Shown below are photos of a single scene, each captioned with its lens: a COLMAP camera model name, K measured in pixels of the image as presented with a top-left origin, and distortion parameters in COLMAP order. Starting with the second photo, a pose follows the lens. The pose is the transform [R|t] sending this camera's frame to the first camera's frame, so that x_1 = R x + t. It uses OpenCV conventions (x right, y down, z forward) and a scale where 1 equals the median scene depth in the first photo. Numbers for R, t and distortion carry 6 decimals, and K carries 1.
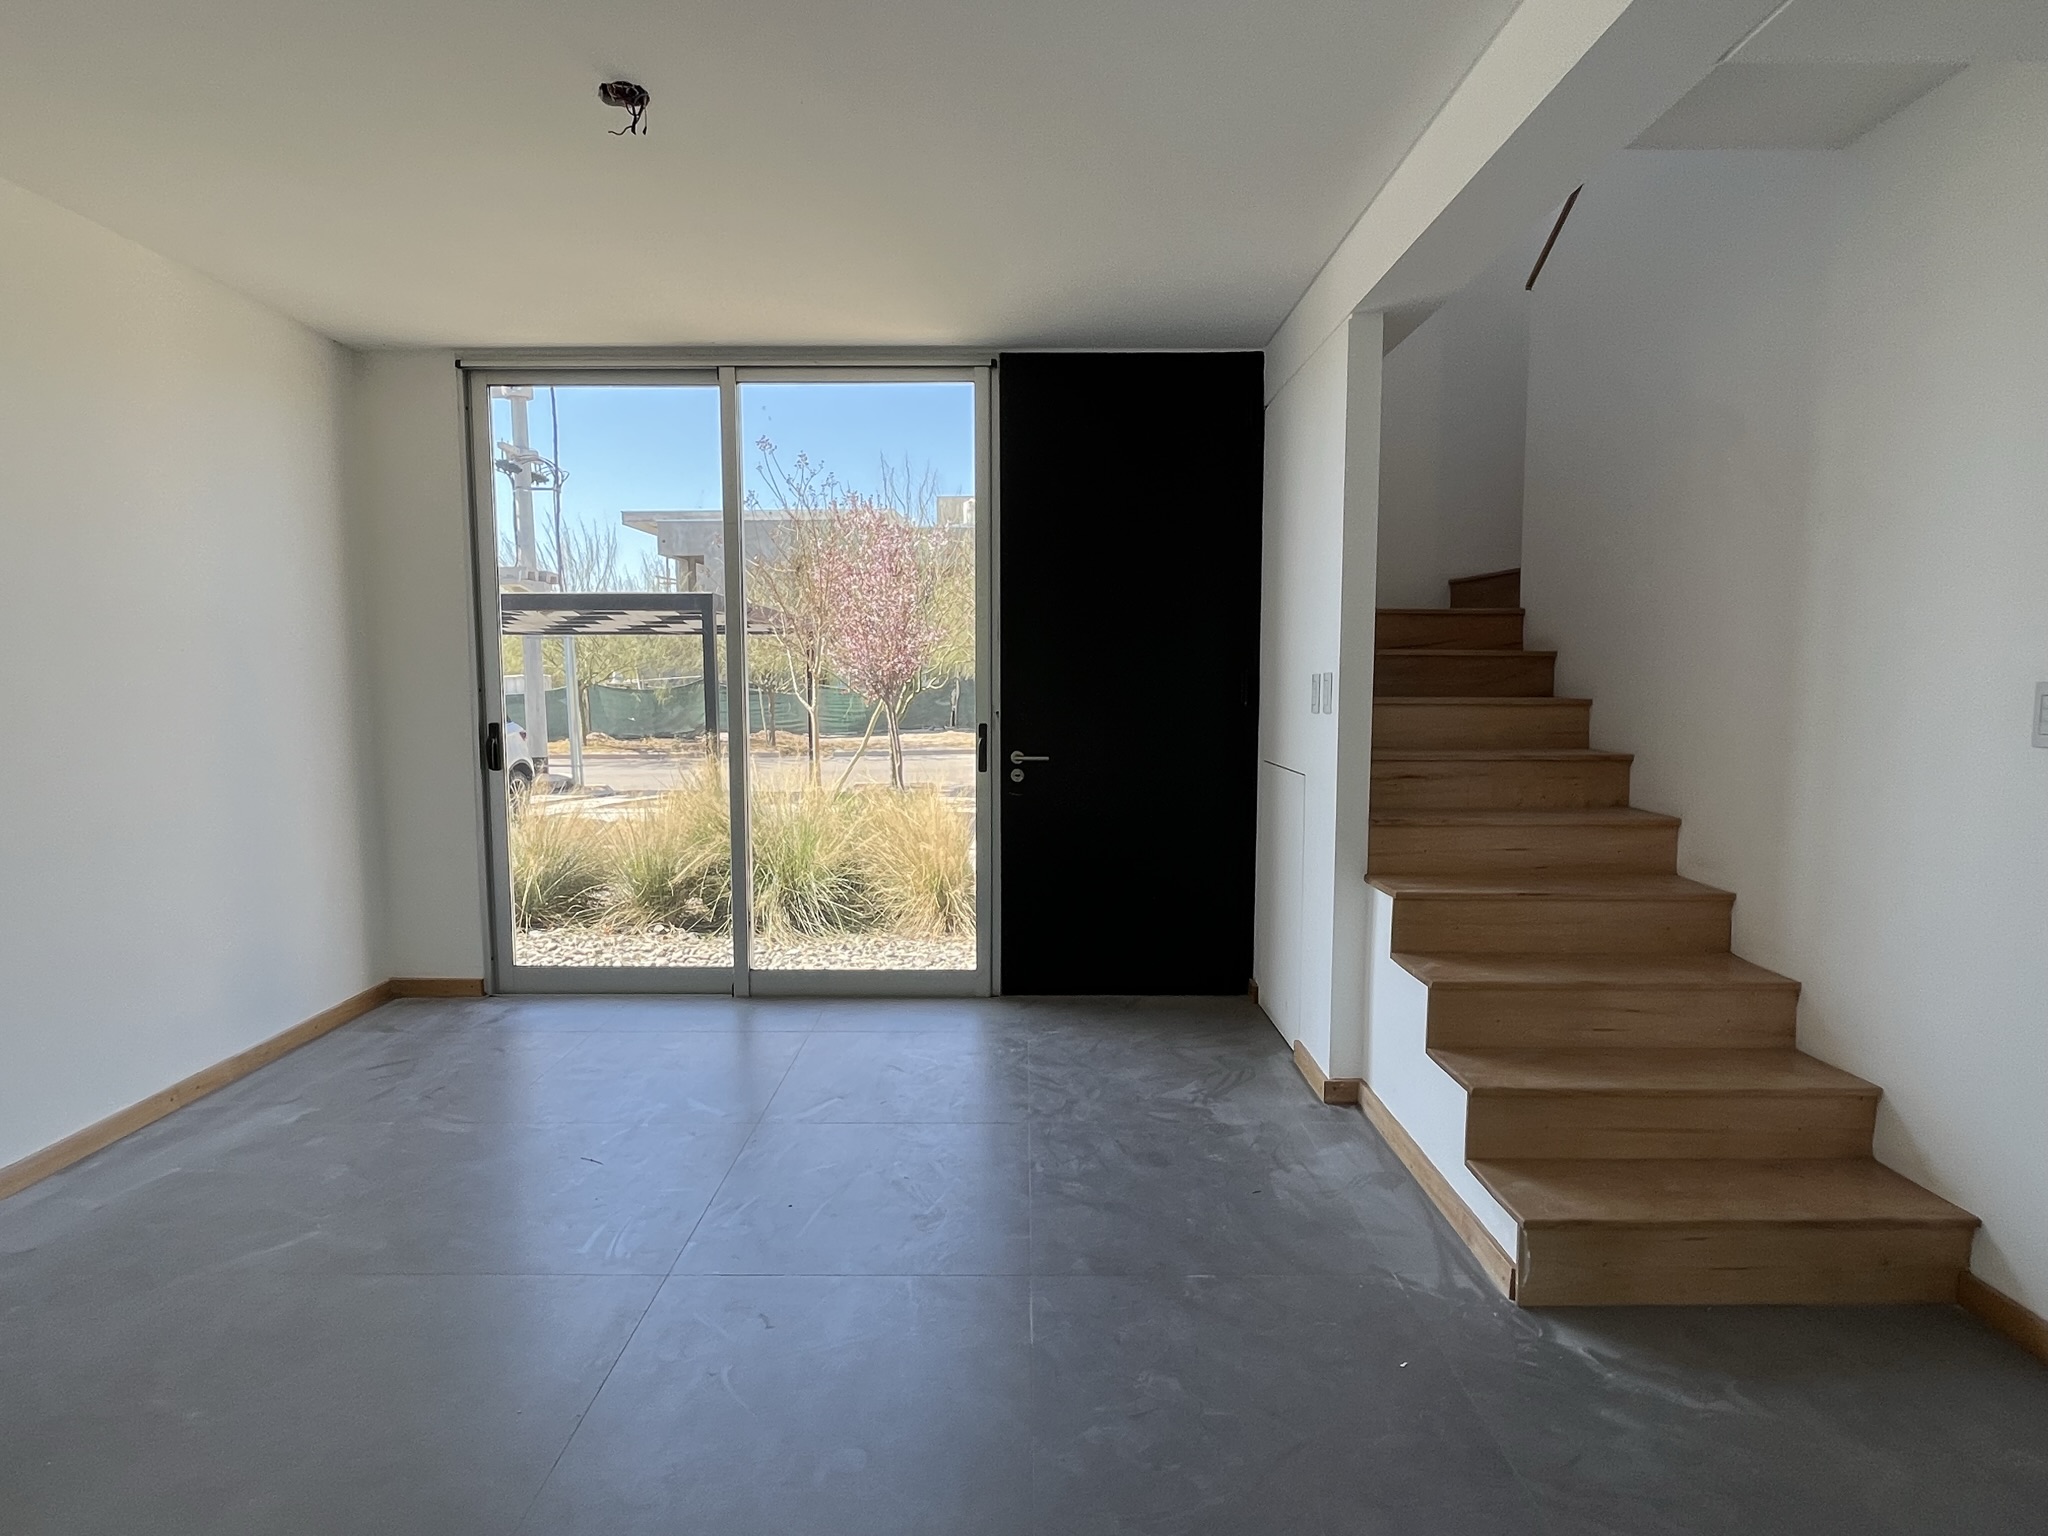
lens RADIAL K [[1073.6, 0, 1020.9], [0, 1073.6, 772.9], [0, 0, 1]] dist [-0.001428, 0.000521]
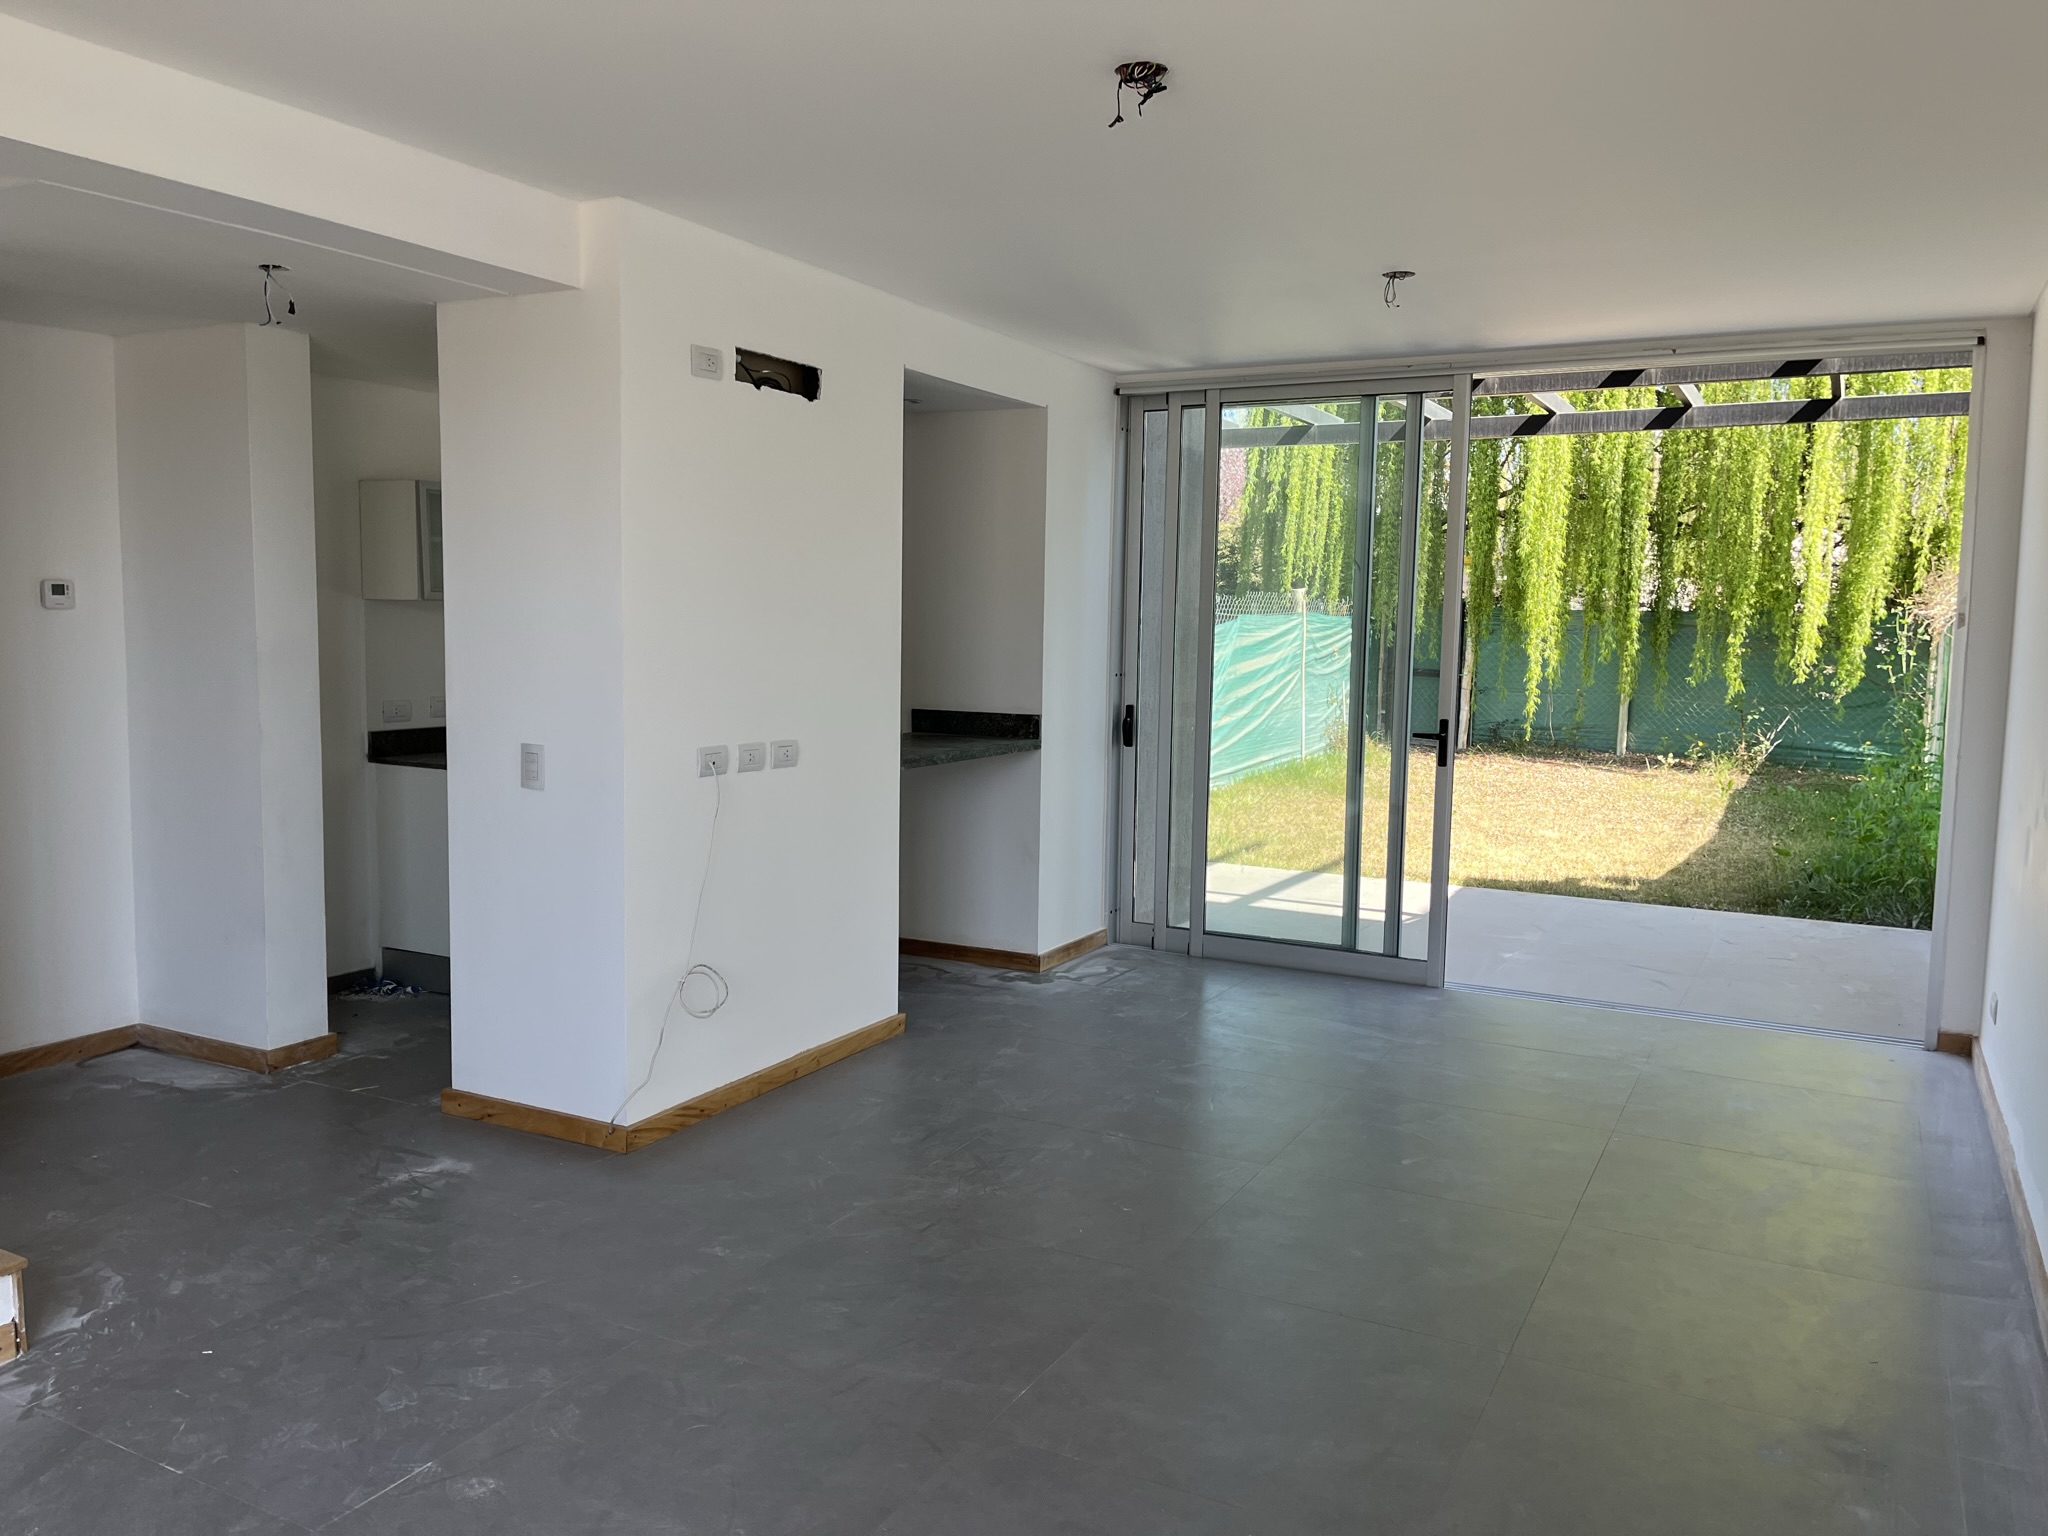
lens RADIAL K [[1546.4, 0, 1034.6], [0, 1546.4, 765.6], [0, 0, 1]] dist [0.073387, -0.094639]
pose [[-0.886486, -0.059233, 0.458949, -0.707627], [0.027433, 0.983303, 0.179896, -0.184257], [-0.461942, 0.172066, -0.870059, 1.274416]]
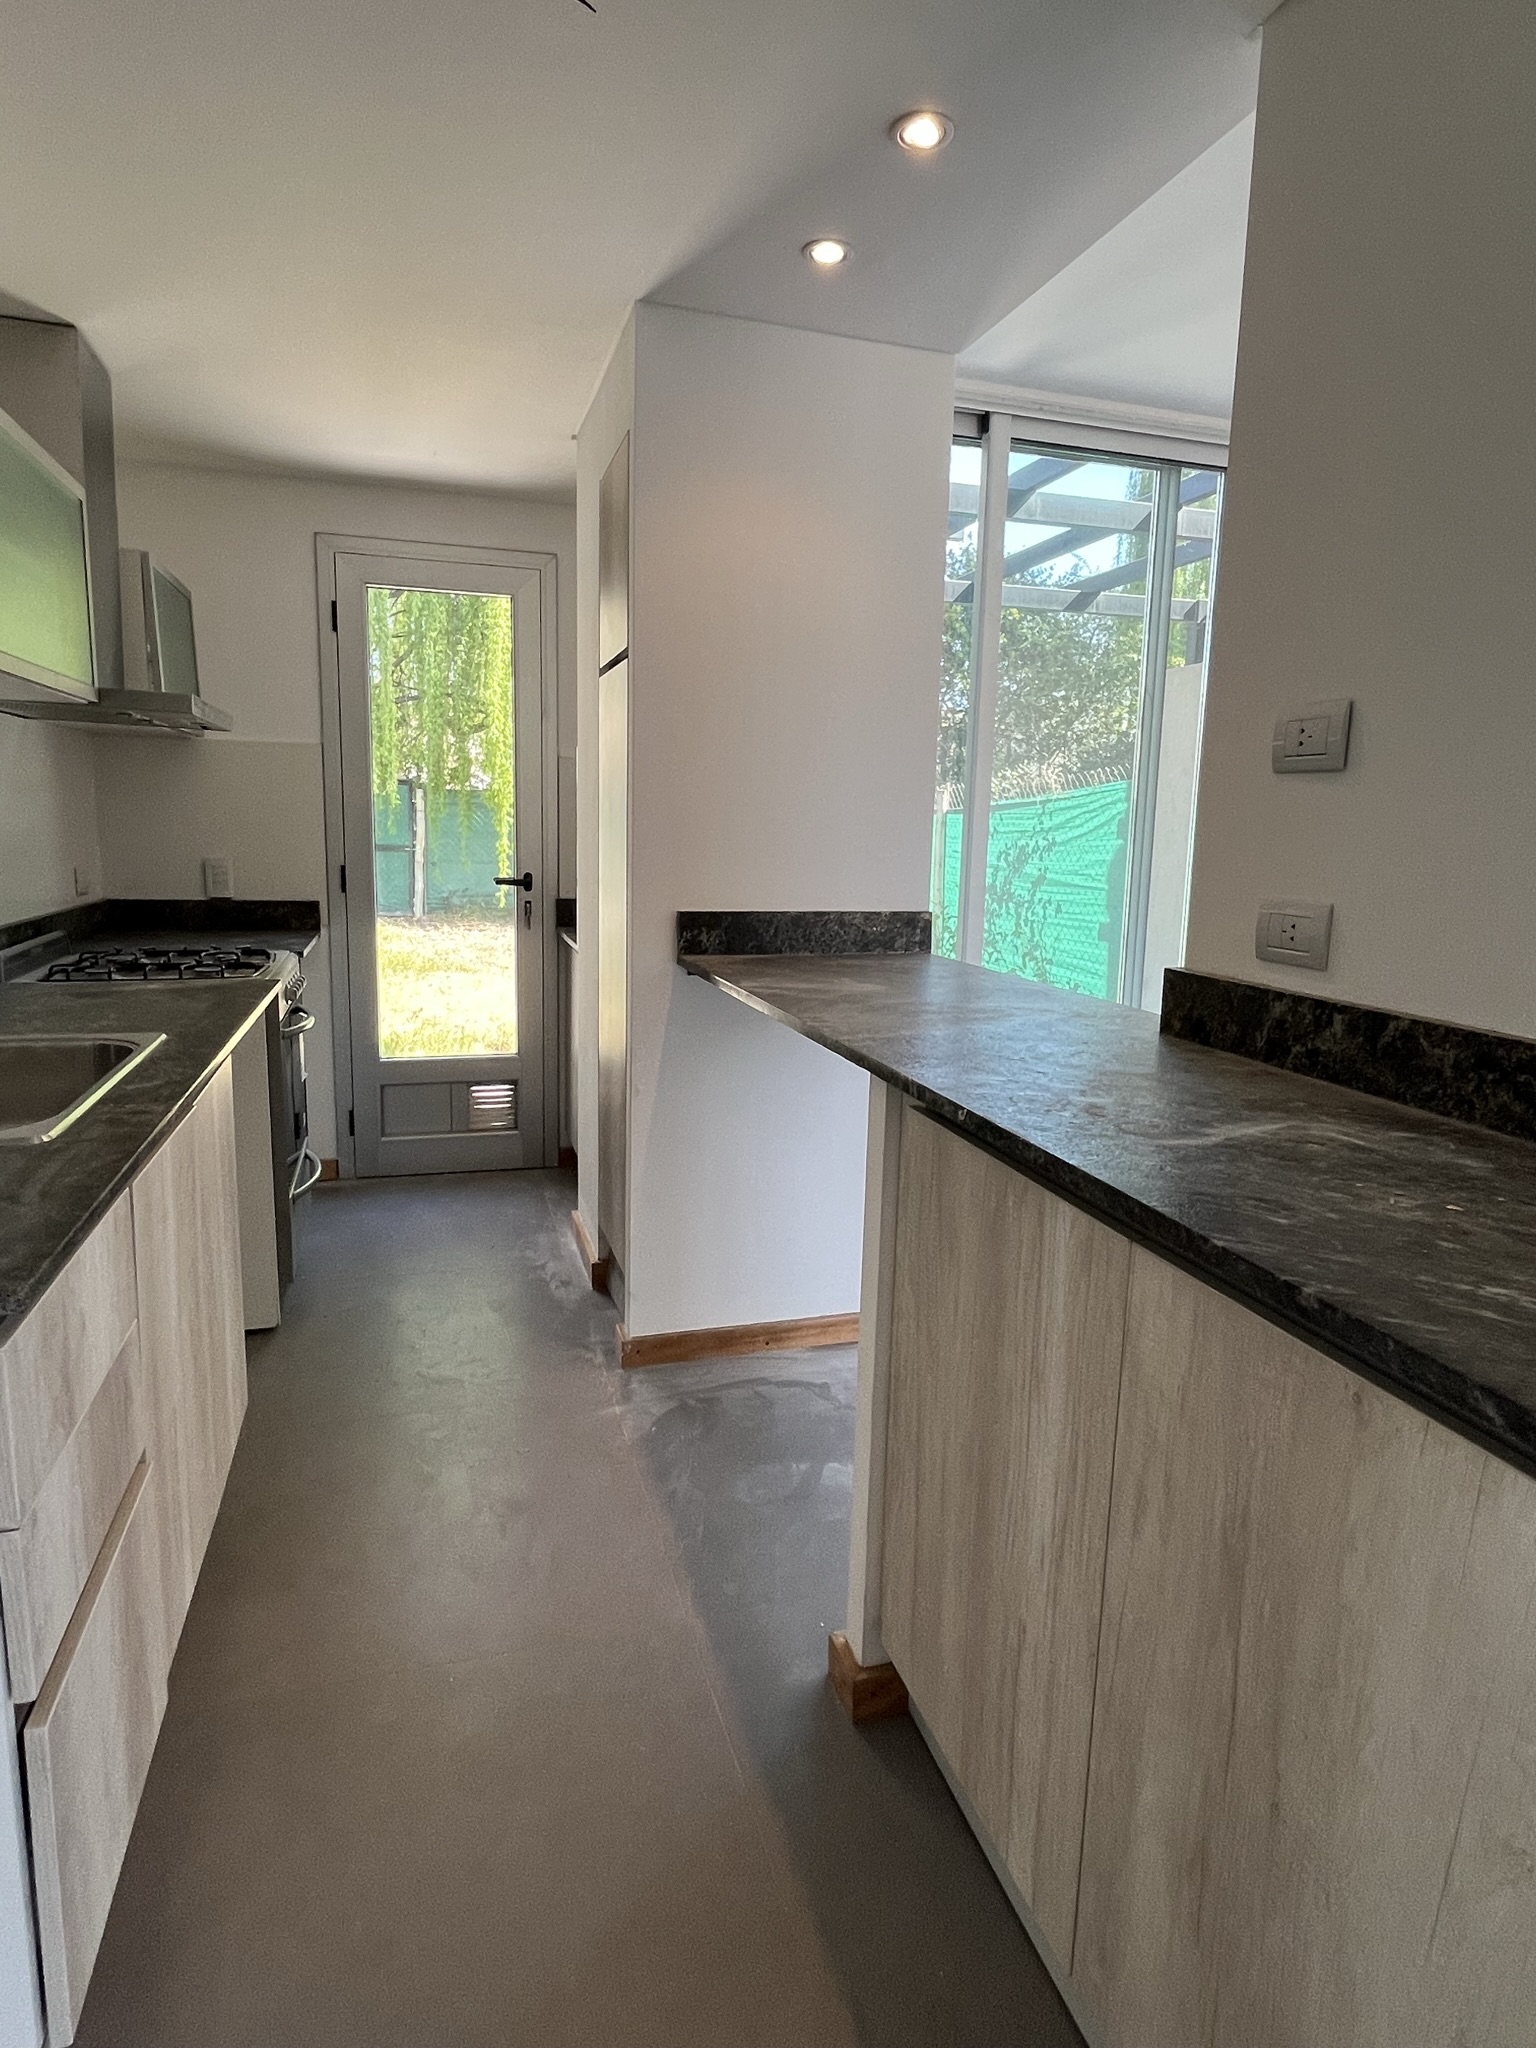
lens RADIAL K [[1140.3, 0, 775.0], [0, 1140.3, 1012.7], [0, 0, 1]] dist [-0.021955, 0.001823]
pose [[-0.954028, 0.025114, -0.298665, 0.667099], [-0.052932, 0.966702, 0.250370, -0.012144], [0.295008, 0.254669, -0.920931, 0.225288]]
